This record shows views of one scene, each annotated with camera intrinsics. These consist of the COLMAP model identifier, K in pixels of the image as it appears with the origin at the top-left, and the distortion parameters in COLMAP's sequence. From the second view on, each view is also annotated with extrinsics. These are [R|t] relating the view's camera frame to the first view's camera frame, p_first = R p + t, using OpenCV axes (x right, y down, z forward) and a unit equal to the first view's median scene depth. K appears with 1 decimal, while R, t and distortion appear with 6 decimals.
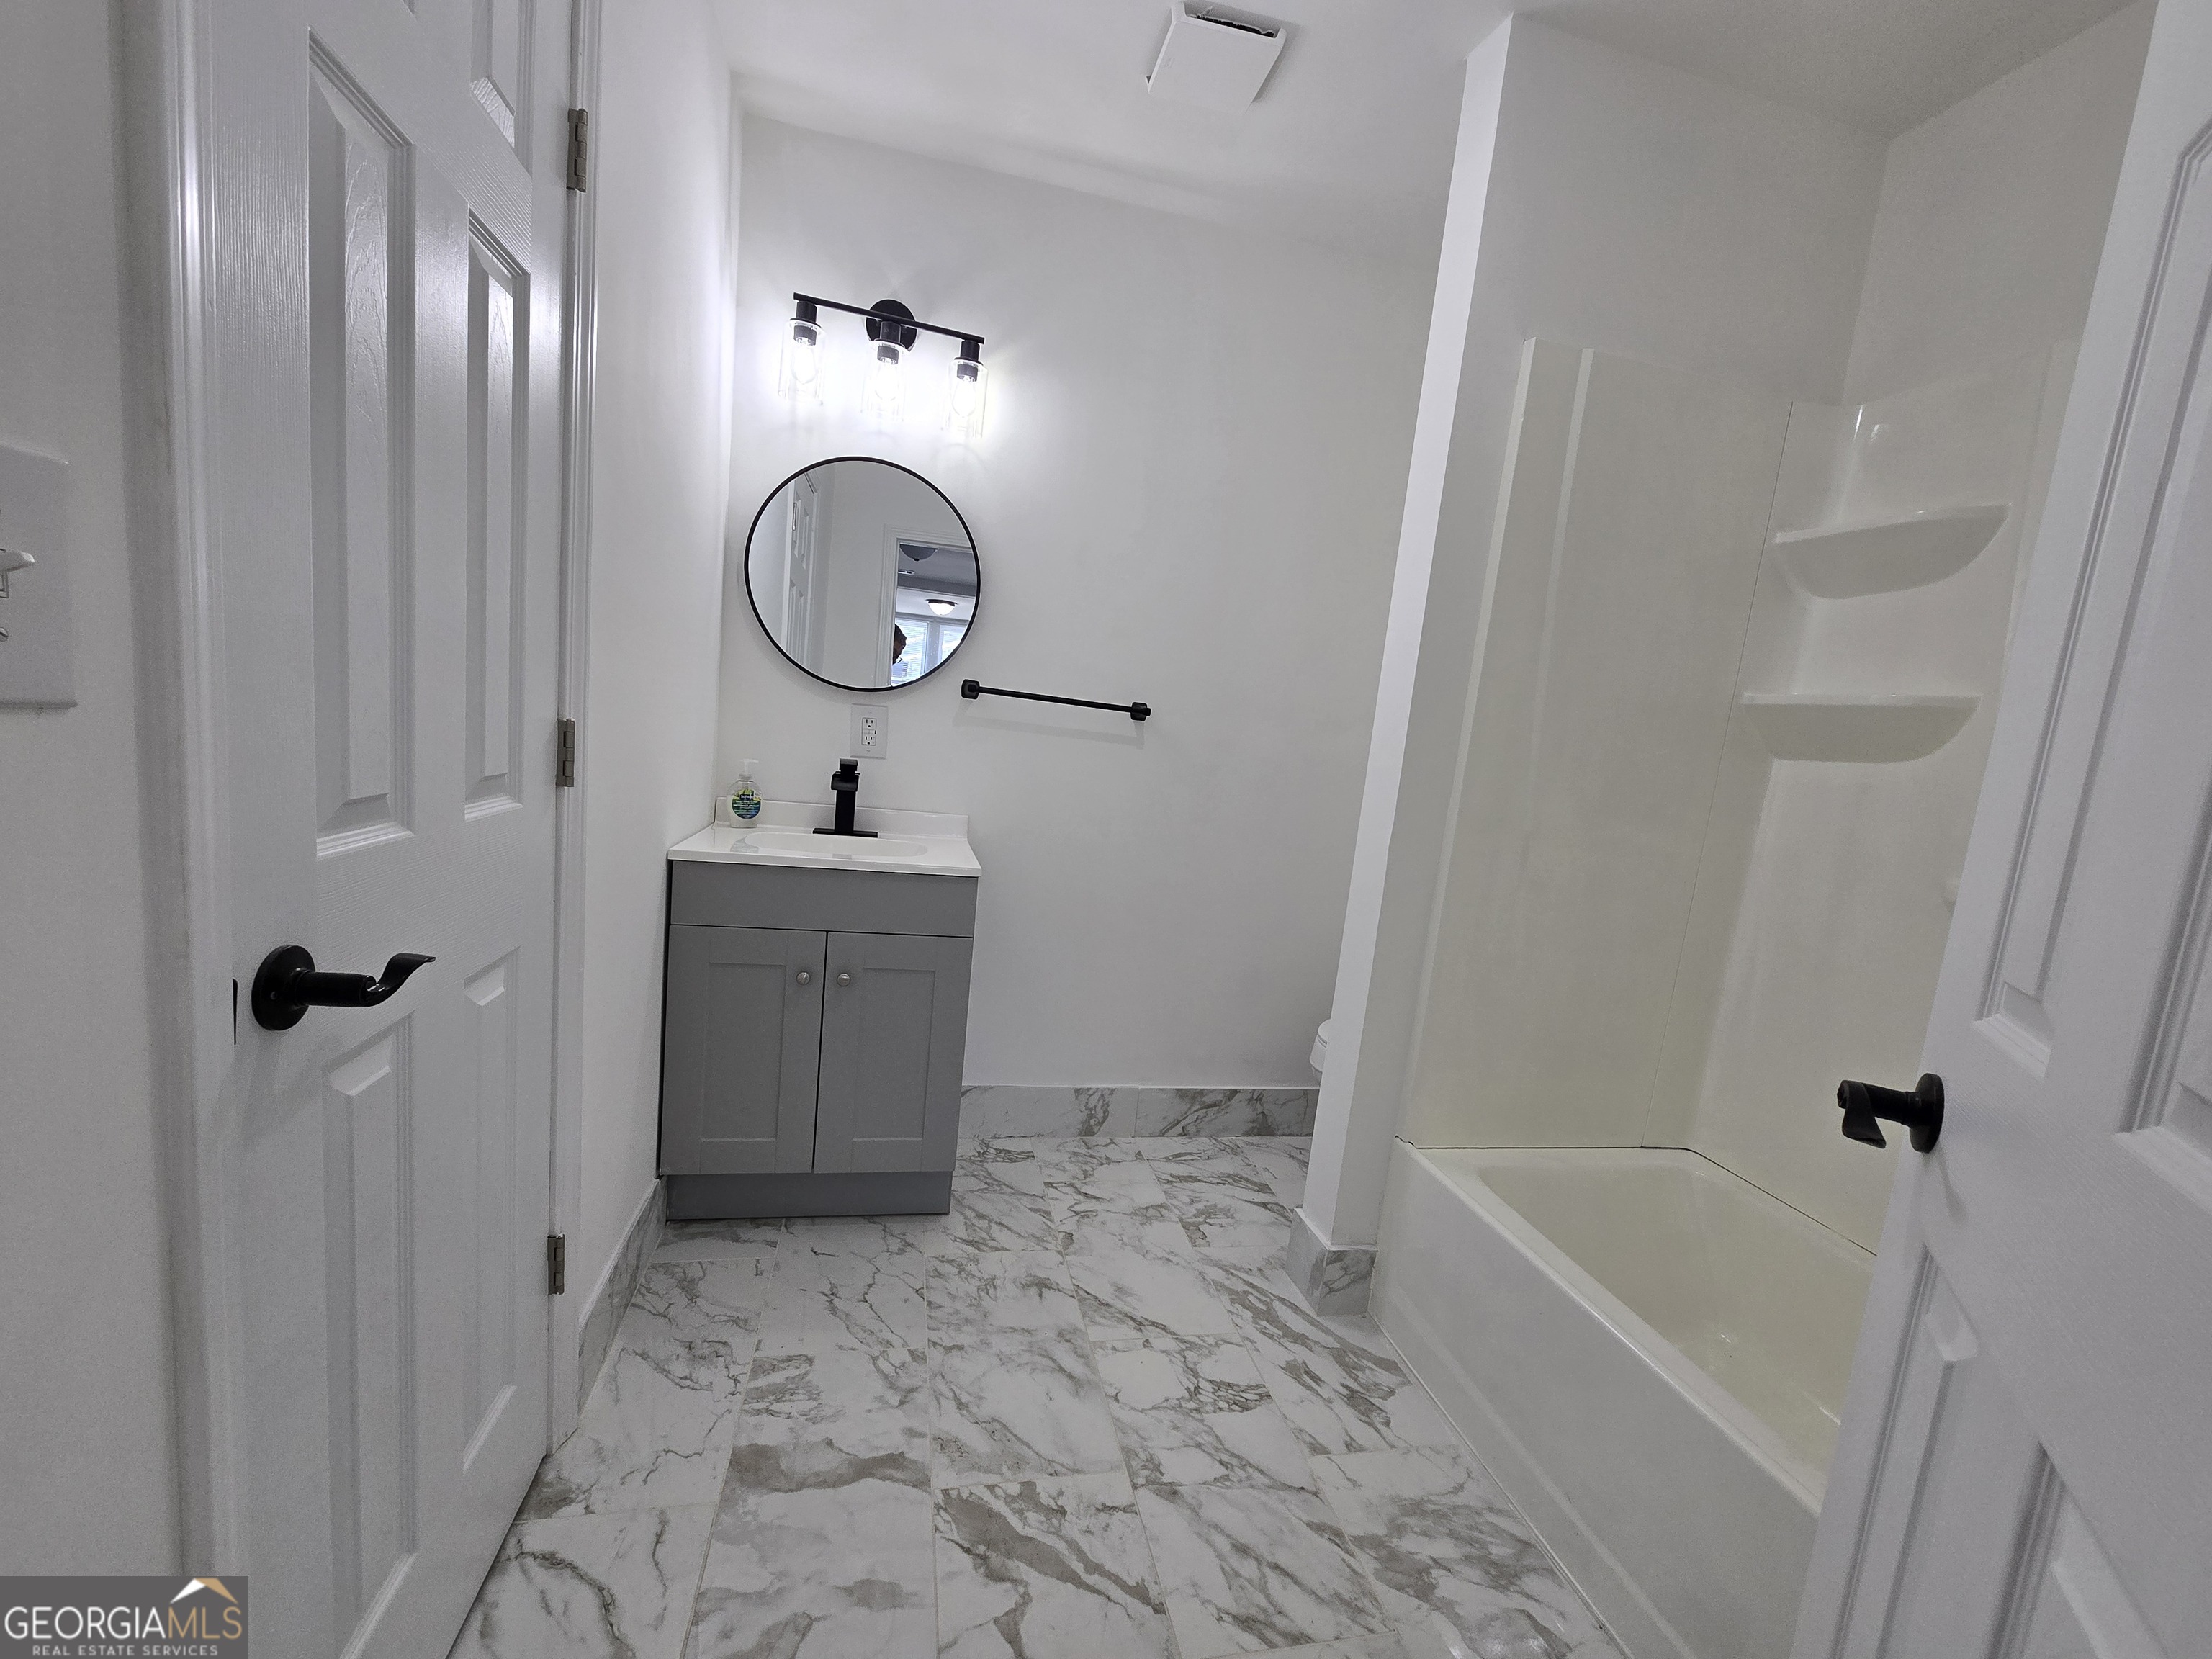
lens RADIAL K [[912.0, 0, 1110.6], [0, 912.0, 814.5], [0, 0, 1]] dist [-0.004568, -0.000947]
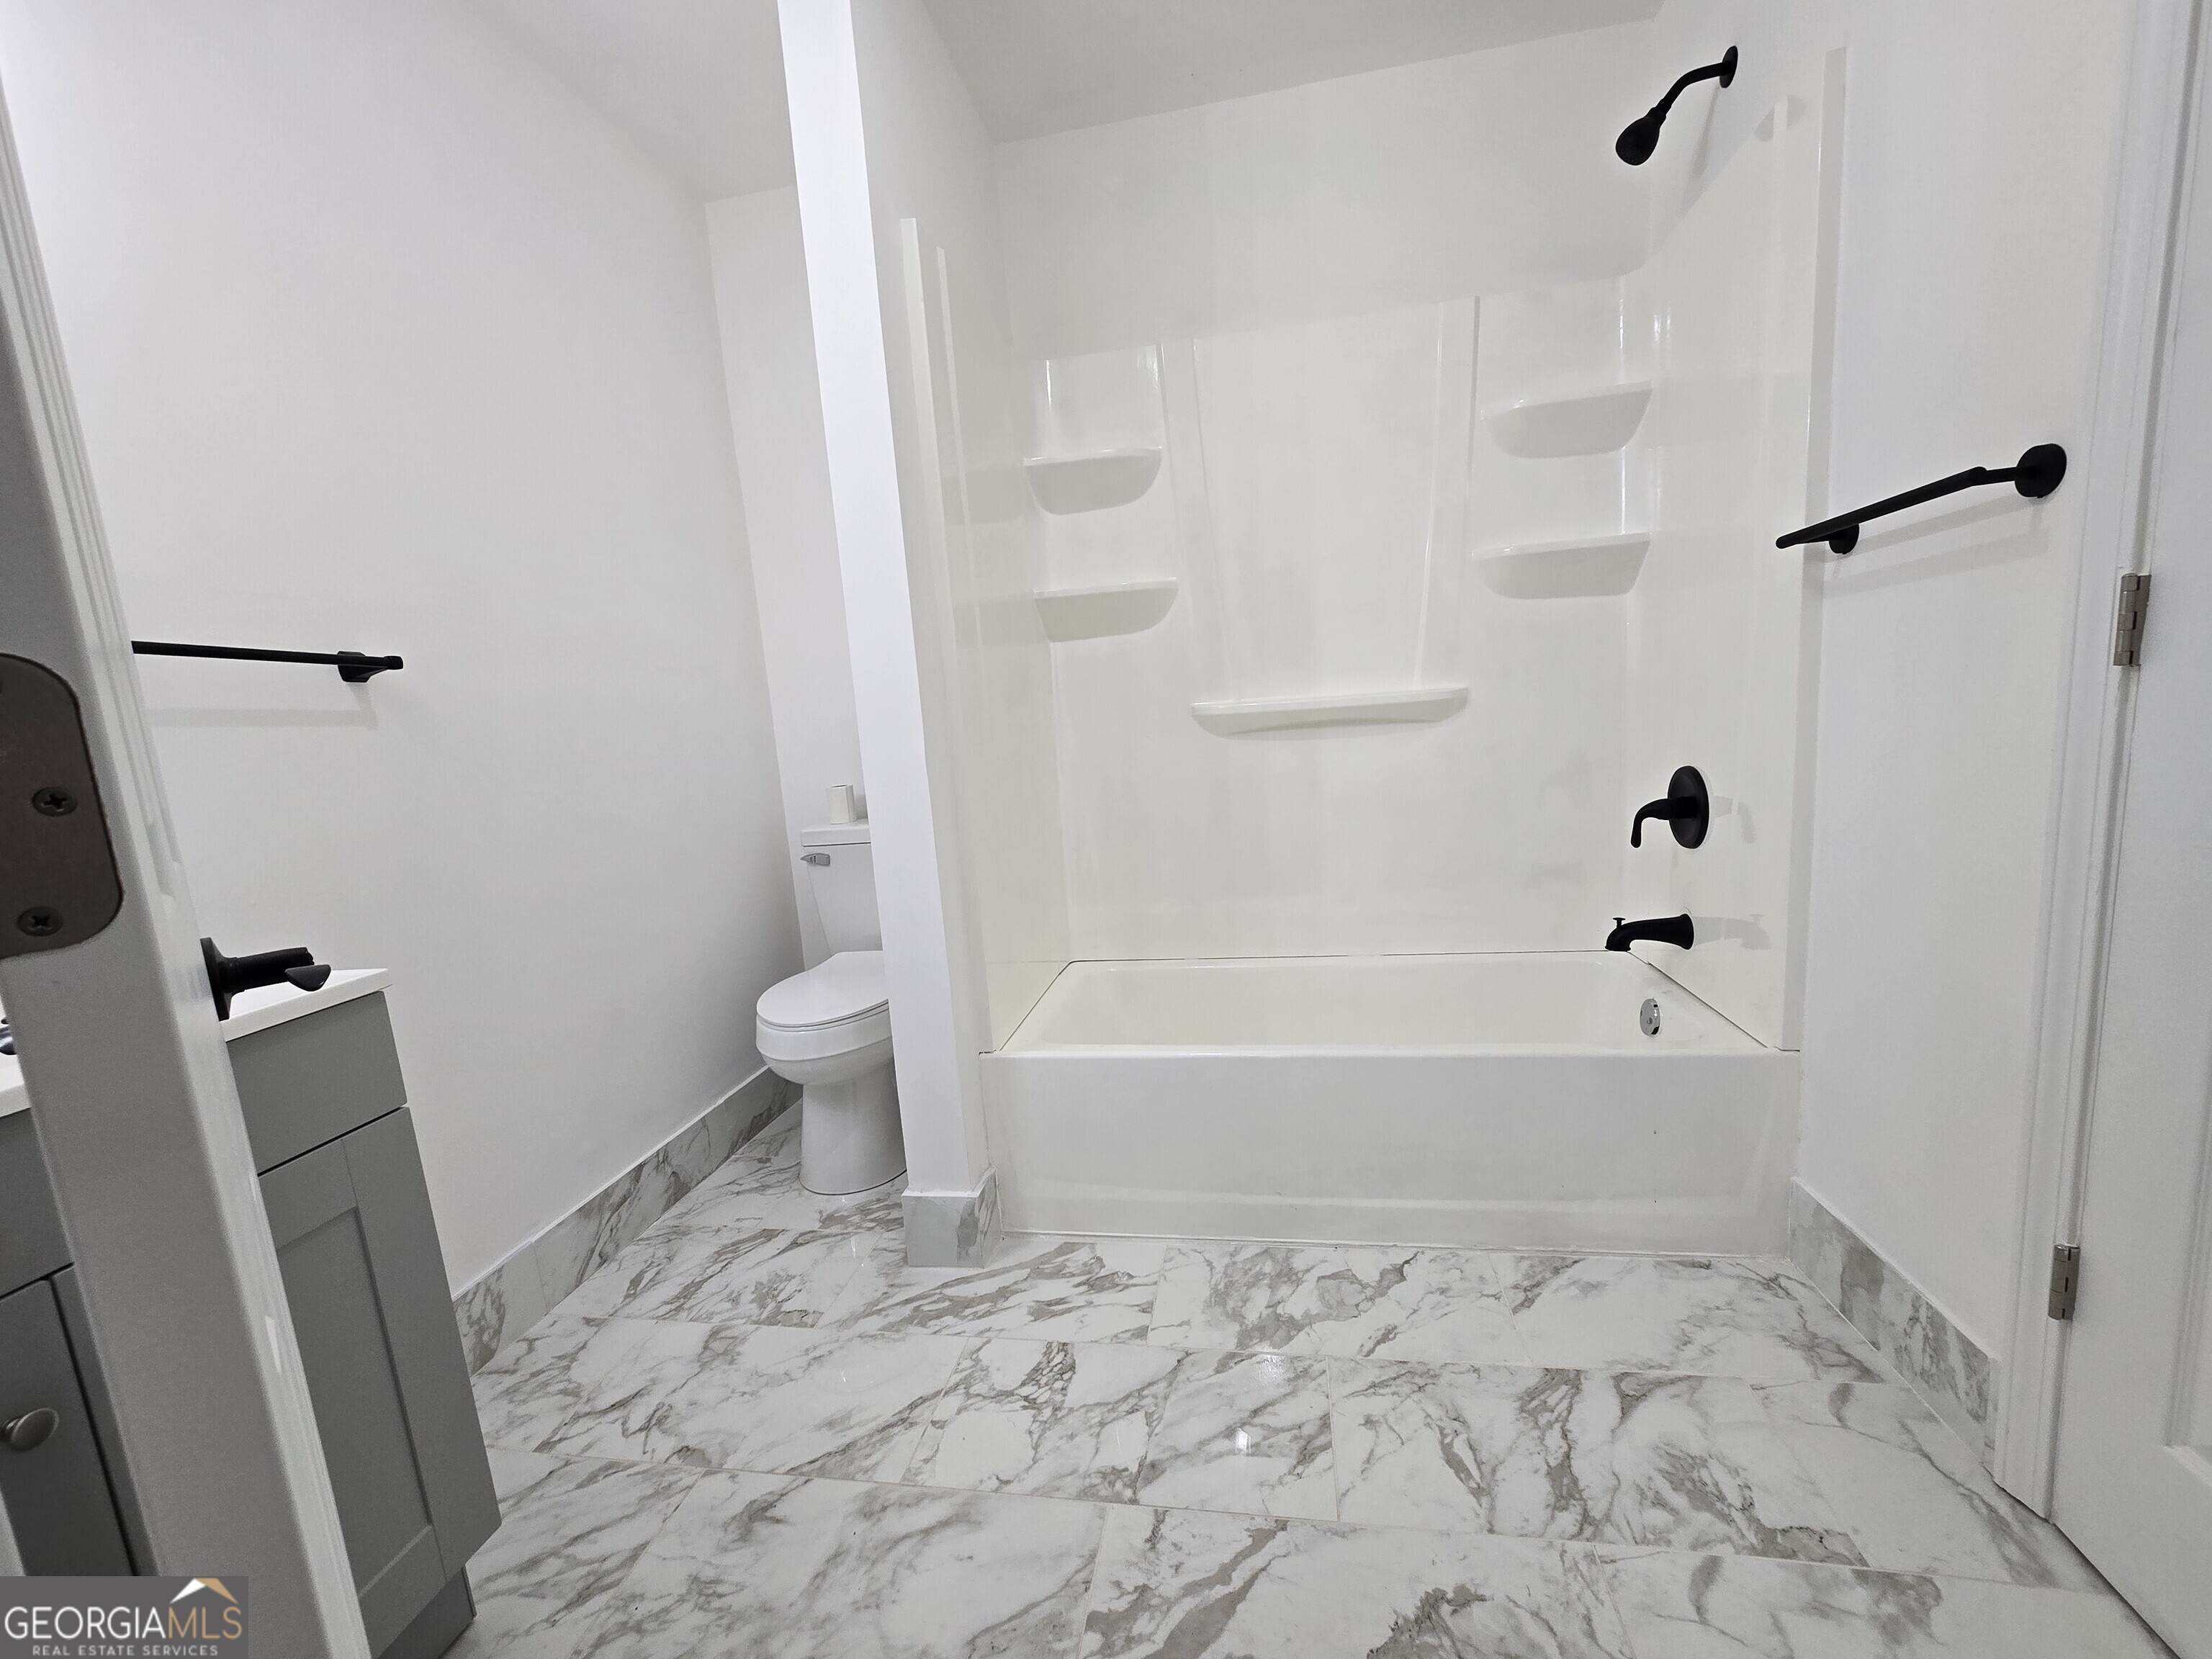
lens RADIAL K [[912.0, 0, 1110.3], [0, 912.0, 832.1], [0, 0, 1]] dist [-0.004568, -0.000947]
pose [[0.371992, -0.252565, 0.893215, -0.480651], [0.202540, 0.961170, 0.187430, -0.032364], [-0.905869, 0.111189, 0.408702, 0.481880]]
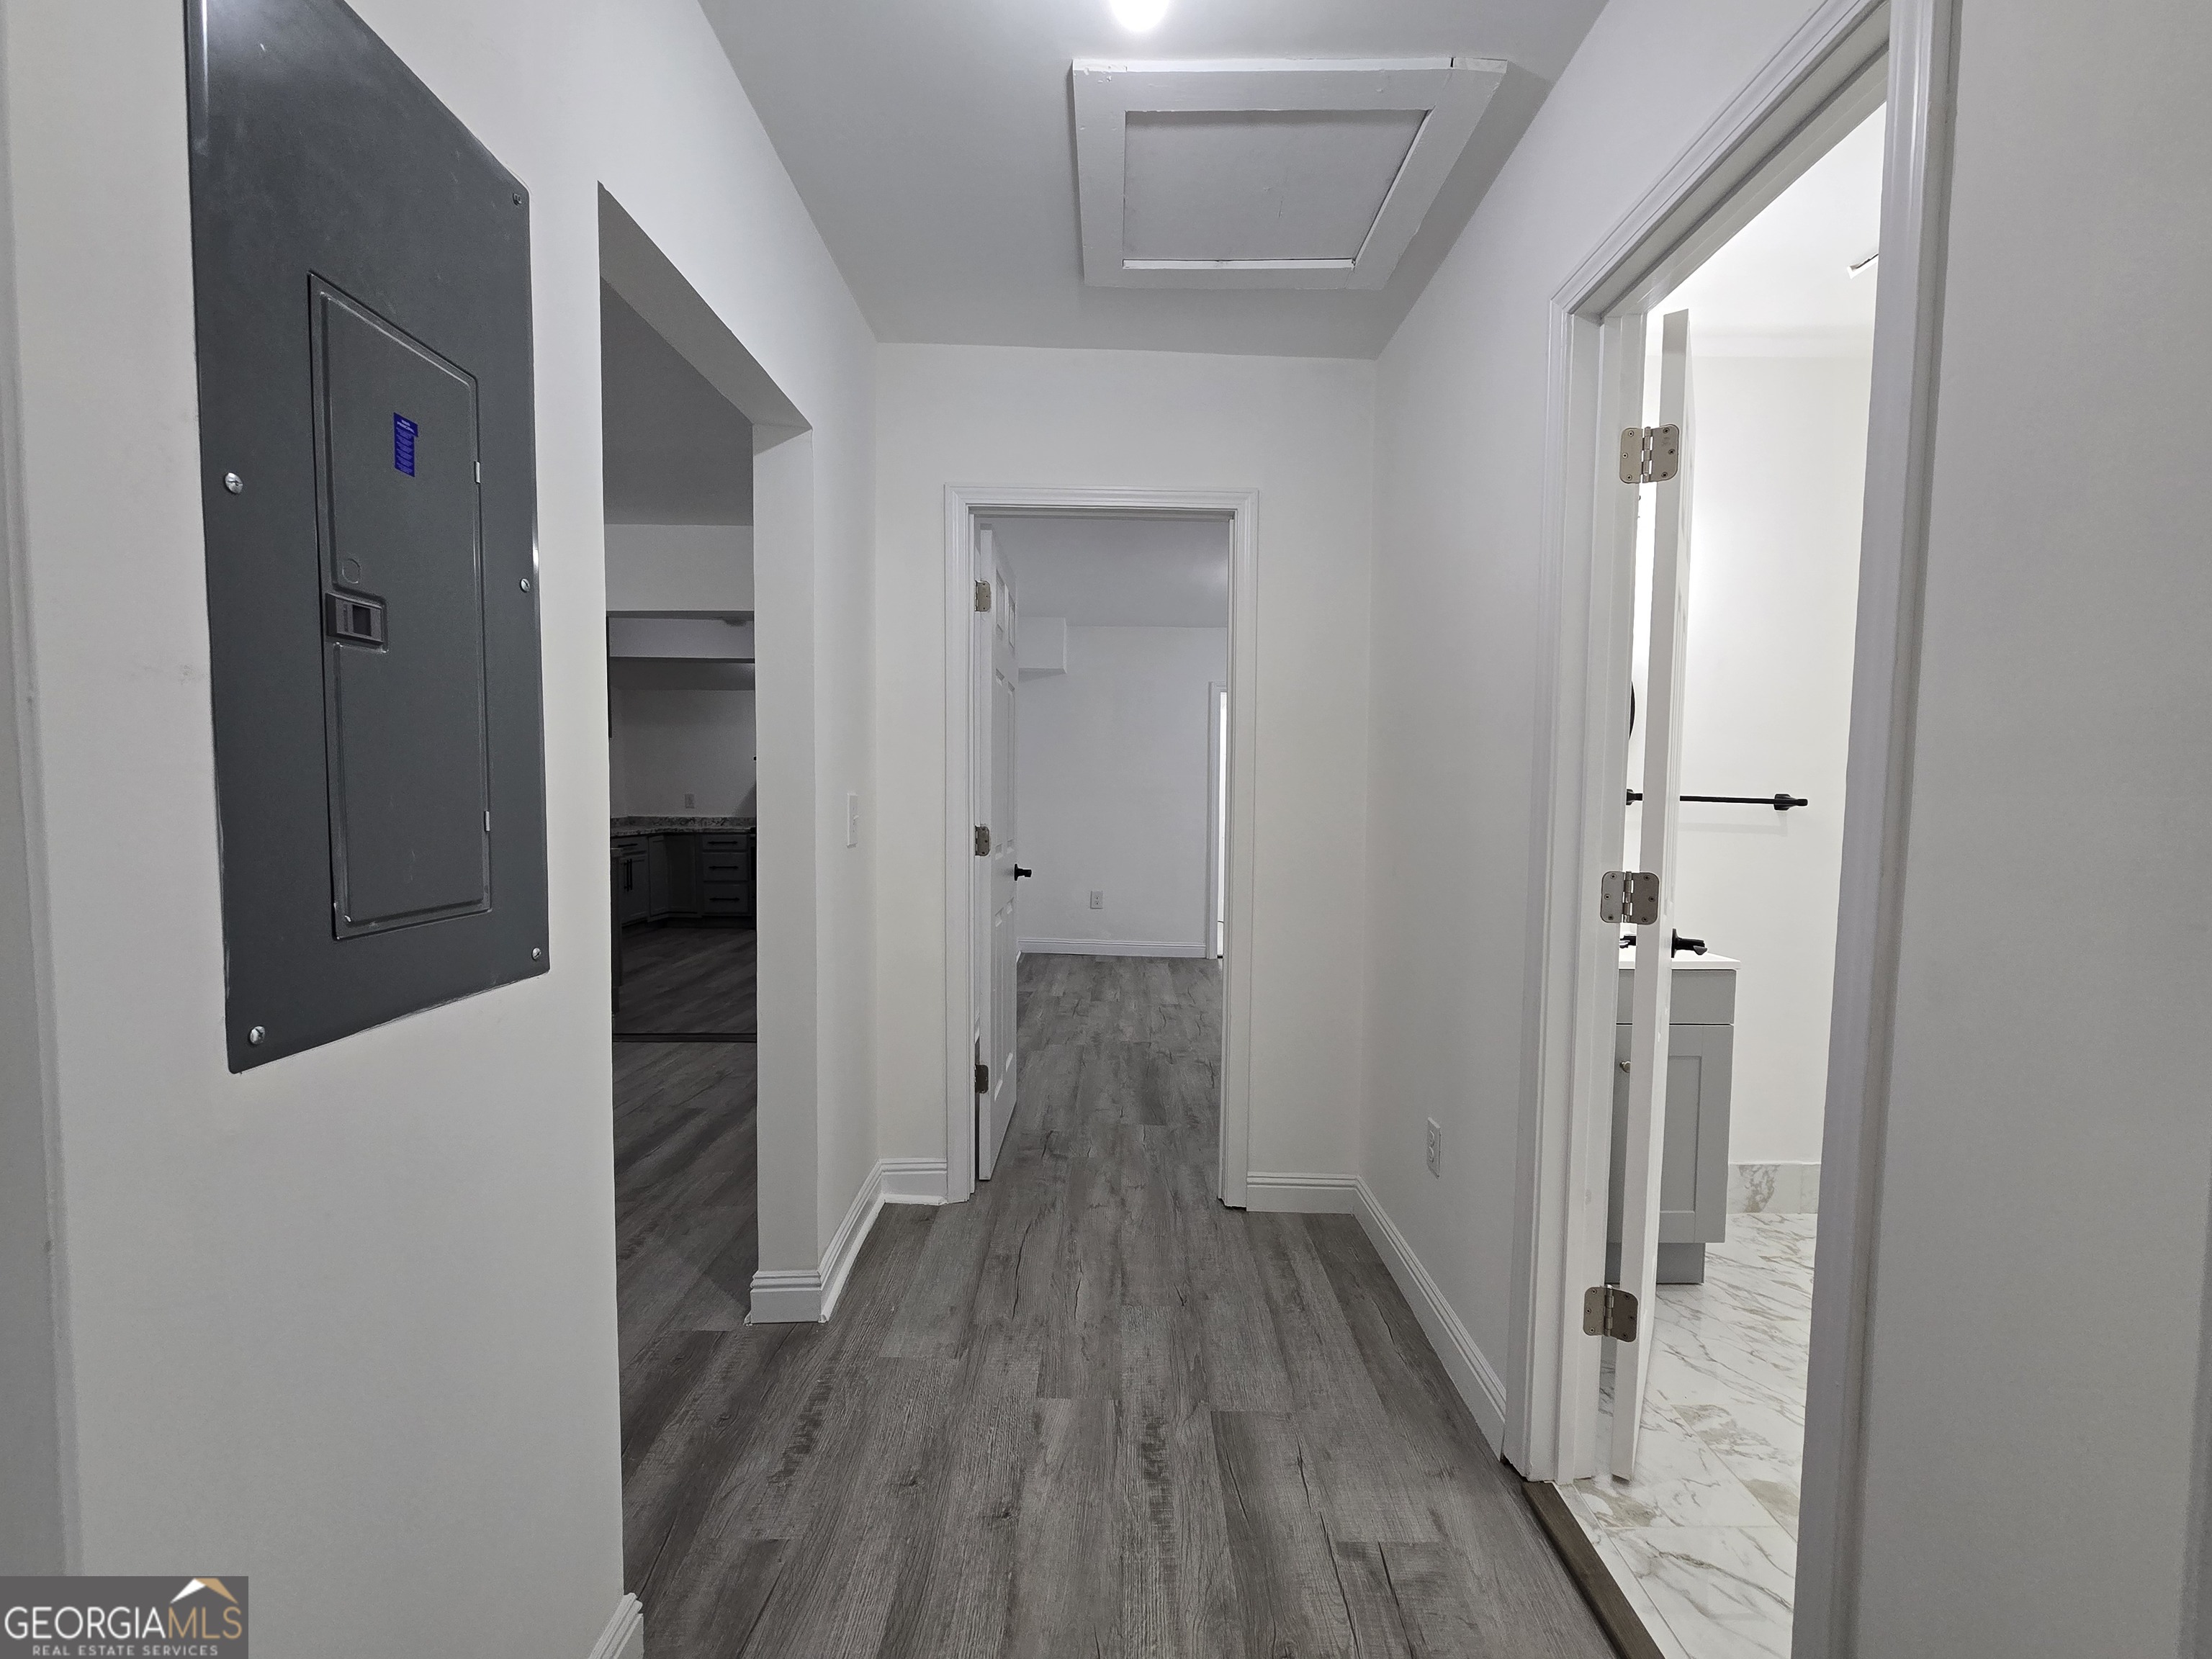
lens RADIAL K [[912.0, 0, 1104.2], [0, 912.0, 836.8], [0, 0, 1]] dist [-0.004568, -0.000947]
pose [[0.975171, -0.067935, -0.210775, -0.736972], [0.057676, 0.996849, -0.054453, -0.087779], [0.213810, 0.040945, 0.976017, -0.274829]]
